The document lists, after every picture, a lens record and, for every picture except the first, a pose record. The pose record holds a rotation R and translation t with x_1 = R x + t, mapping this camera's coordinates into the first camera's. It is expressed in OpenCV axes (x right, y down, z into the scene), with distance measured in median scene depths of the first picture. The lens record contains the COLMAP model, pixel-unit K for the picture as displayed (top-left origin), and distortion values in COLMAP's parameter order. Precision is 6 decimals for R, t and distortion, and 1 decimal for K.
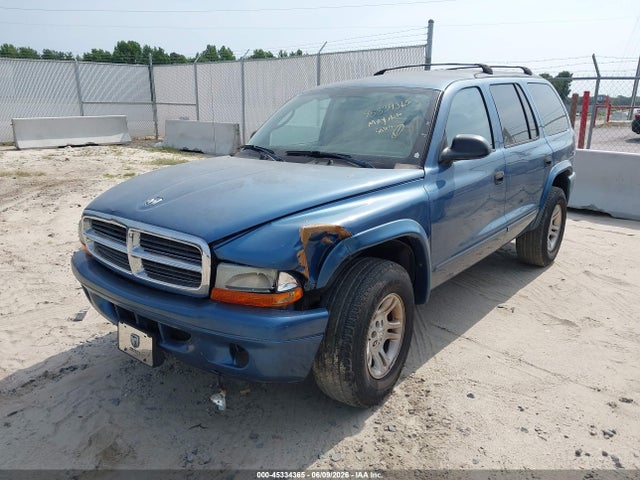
lens RADIAL K [[466.7, 0, 320.3], [0, 466.7, 330.7], [0, 0, 1]] dist [0.008121, -0.001852]
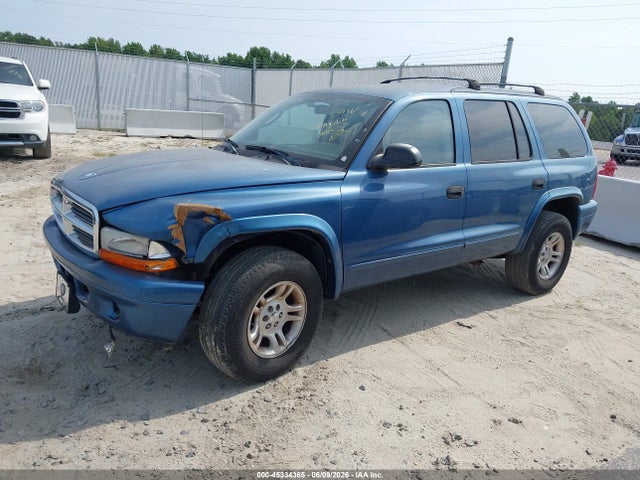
lens RADIAL K [[466.7, 0, 320.3], [0, 466.7, 330.7], [0, 0, 1]] dist [0.008121, -0.001852]
pose [[0.969725, 0.159132, -0.185229, 0.299889], [-0.162681, 0.986670, -0.004027, 0.015110], [0.182119, 0.034038, 0.982687, -0.021698]]
